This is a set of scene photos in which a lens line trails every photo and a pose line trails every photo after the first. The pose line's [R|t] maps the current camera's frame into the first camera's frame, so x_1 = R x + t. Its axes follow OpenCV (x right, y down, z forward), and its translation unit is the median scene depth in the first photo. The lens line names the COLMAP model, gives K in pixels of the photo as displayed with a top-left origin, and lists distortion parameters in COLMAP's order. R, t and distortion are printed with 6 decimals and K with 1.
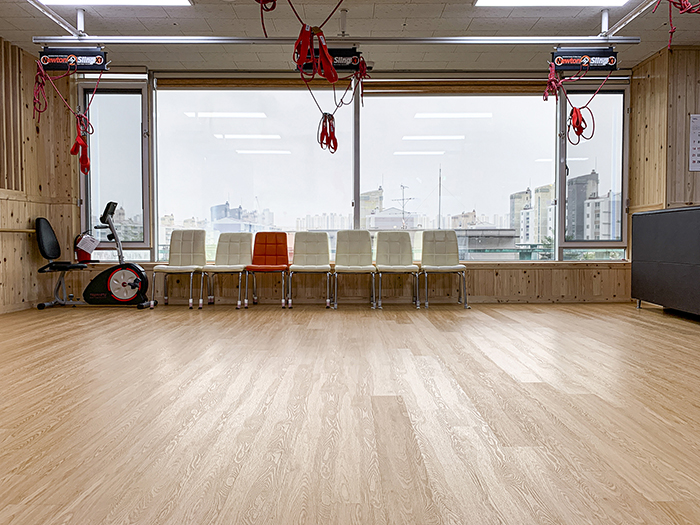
lens RADIAL K [[537.4, 0, 352.0], [0, 537.4, 246.9], [0, 0, 1]] dist [0.060760, -0.078374]
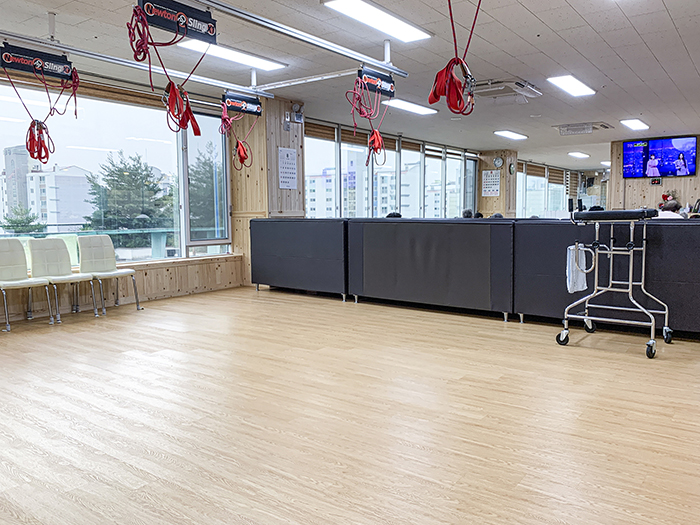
lens RADIAL K [[563.9, 0, 358.7], [0, 563.9, 262.5], [0, 0, 1]] dist [0.032096, -0.067008]
pose [[0.582080, -0.076853, 0.809491, -0.406696], [0.019530, 0.996558, 0.080570, -0.056830], [-0.812897, -0.031089, 0.581577, -0.011165]]
